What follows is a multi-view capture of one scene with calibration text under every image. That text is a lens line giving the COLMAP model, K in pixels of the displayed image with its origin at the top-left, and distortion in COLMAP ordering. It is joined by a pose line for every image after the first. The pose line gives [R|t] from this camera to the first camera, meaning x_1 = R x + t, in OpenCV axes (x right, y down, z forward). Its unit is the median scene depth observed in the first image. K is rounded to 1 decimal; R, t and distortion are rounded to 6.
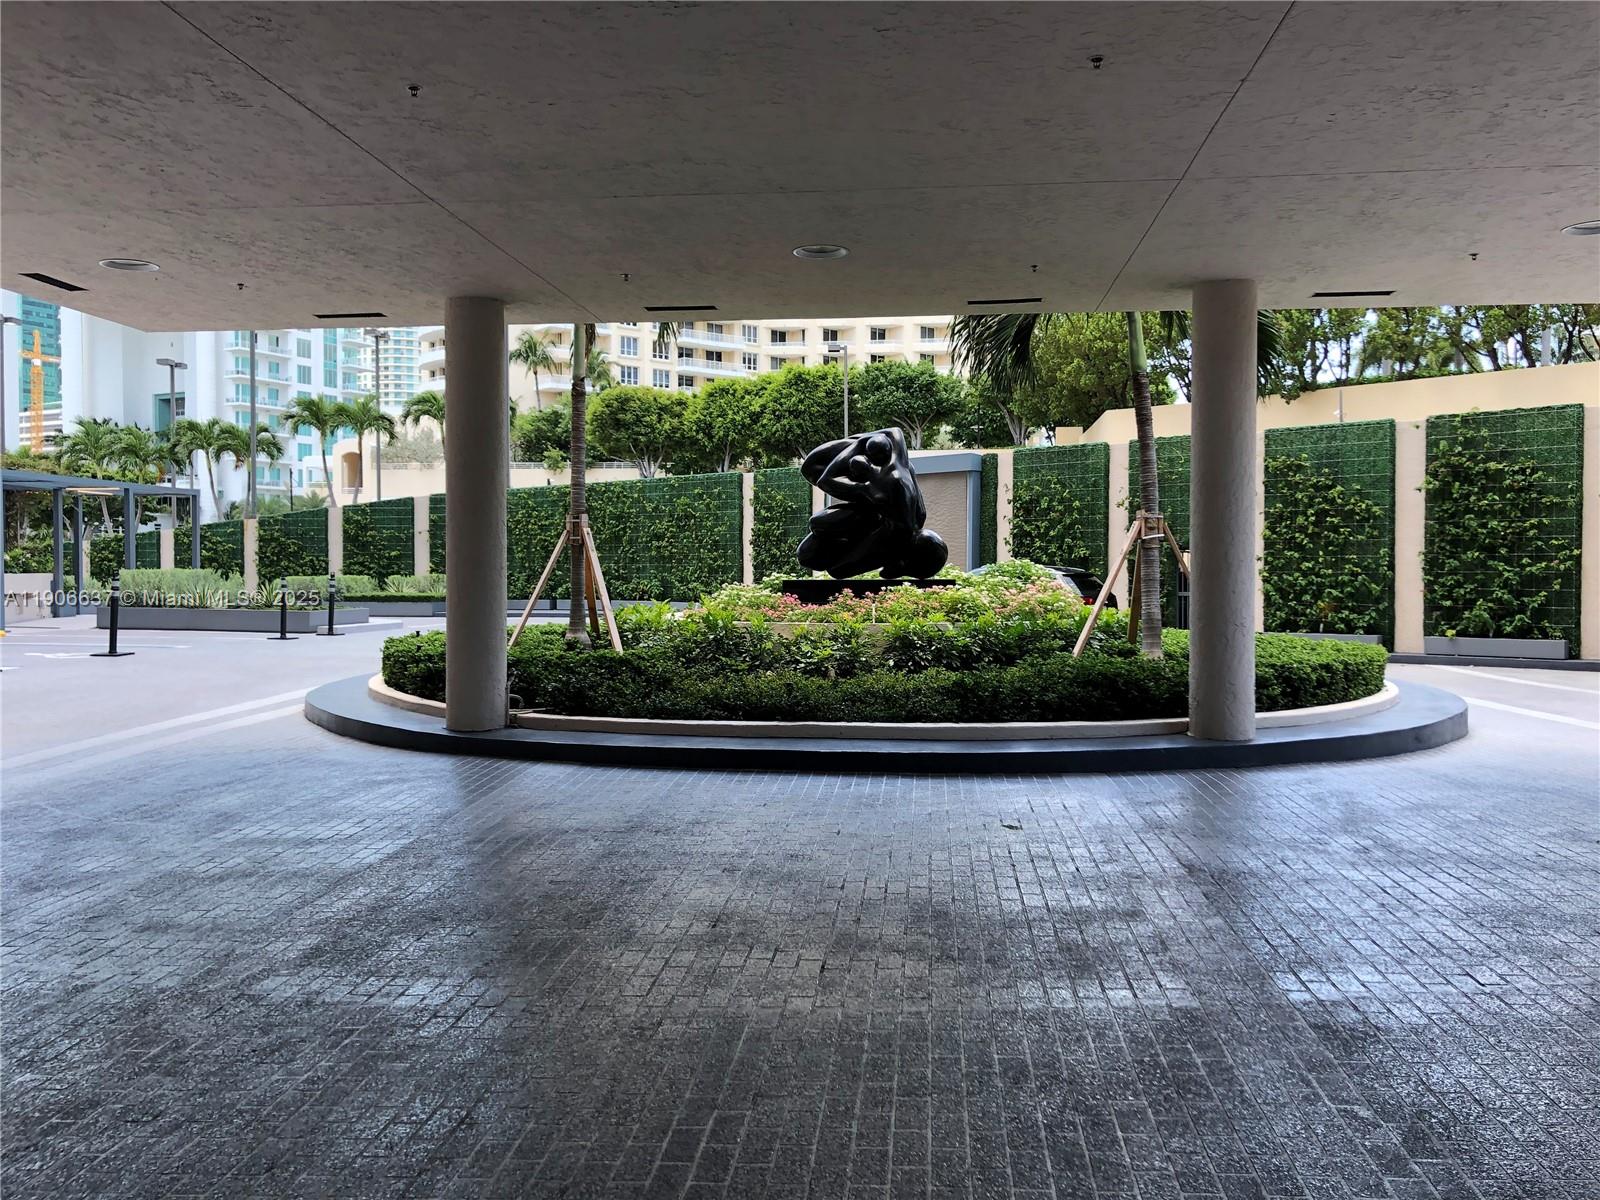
lens RADIAL K [[1340.7, 0, 803.4], [0, 1340.7, 588.7], [0, 0, 1]] dist [0.129498, -0.130309]
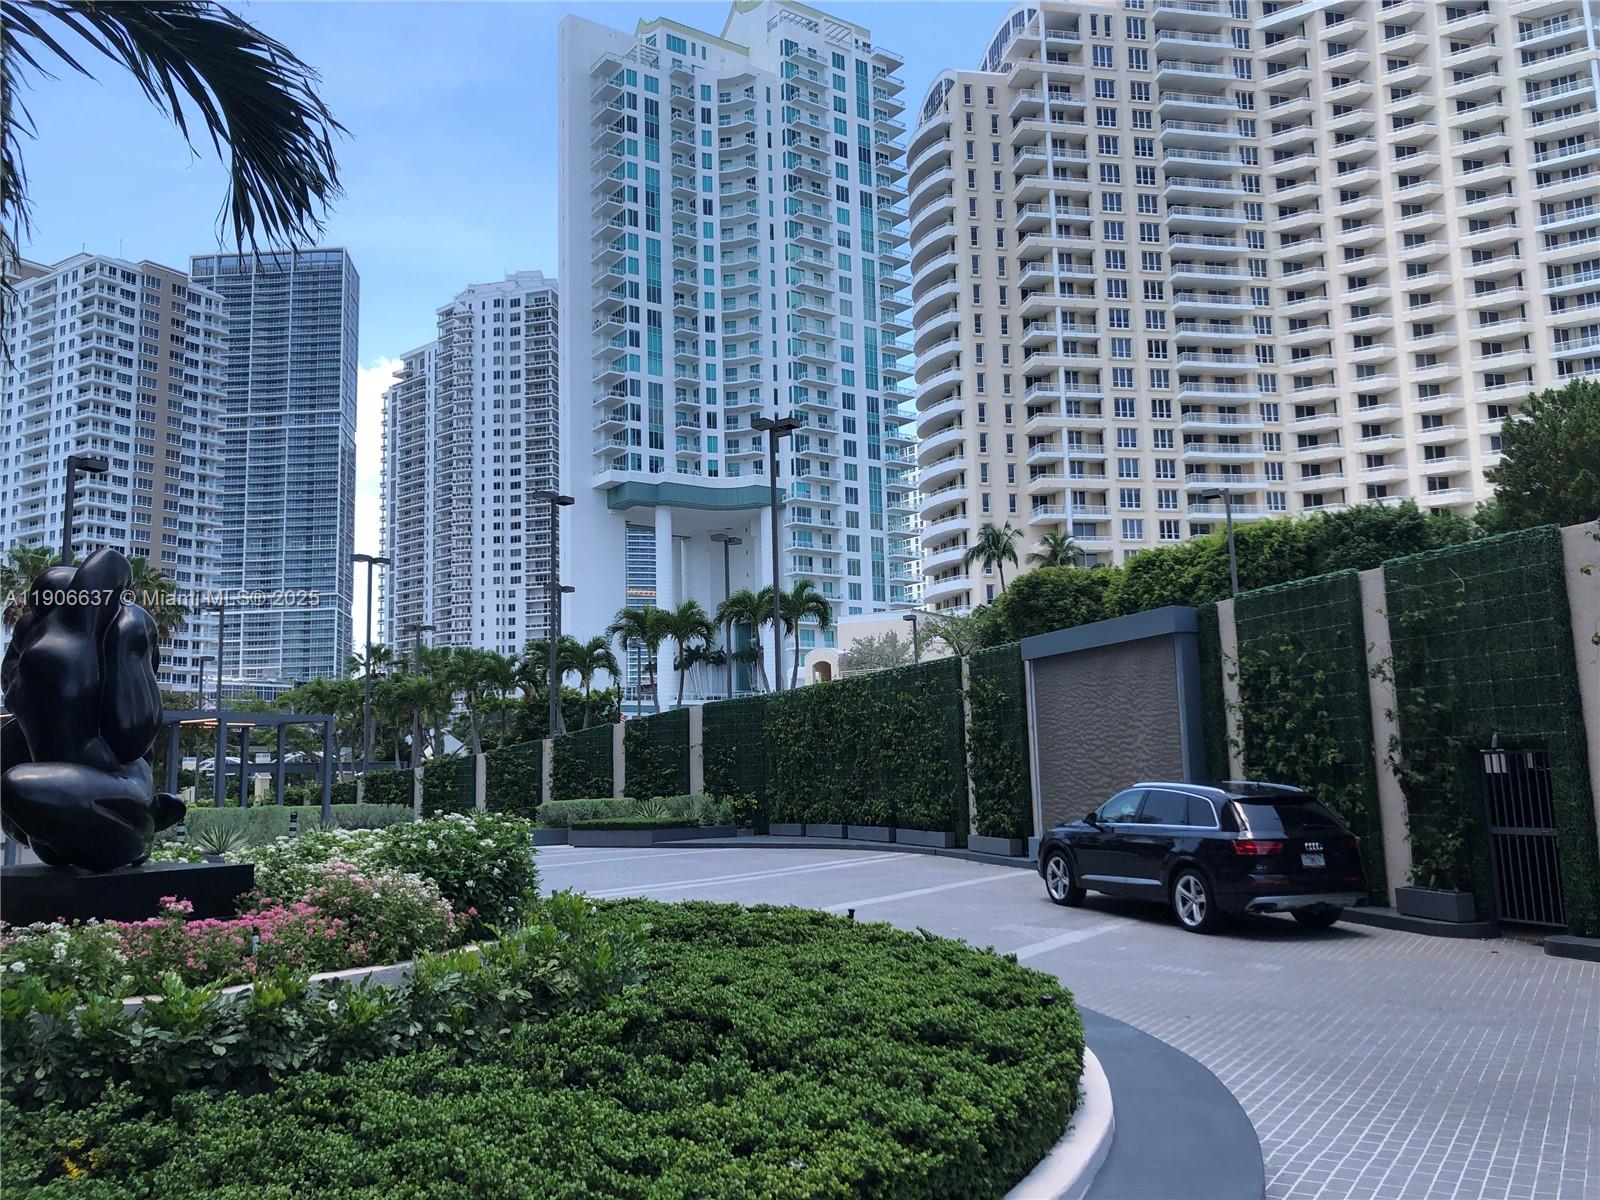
lens RADIAL K [[1340.7, 0, 803.4], [0, 1340.7, 588.7], [0, 0, 1]] dist [0.129498, -0.130309]
pose [[0.897758, -0.083259, -0.432549, 0.171508], [0.018436, 0.988216, -0.151953, -0.008544], [0.440103, 0.128442, 0.888714, 0.229054]]
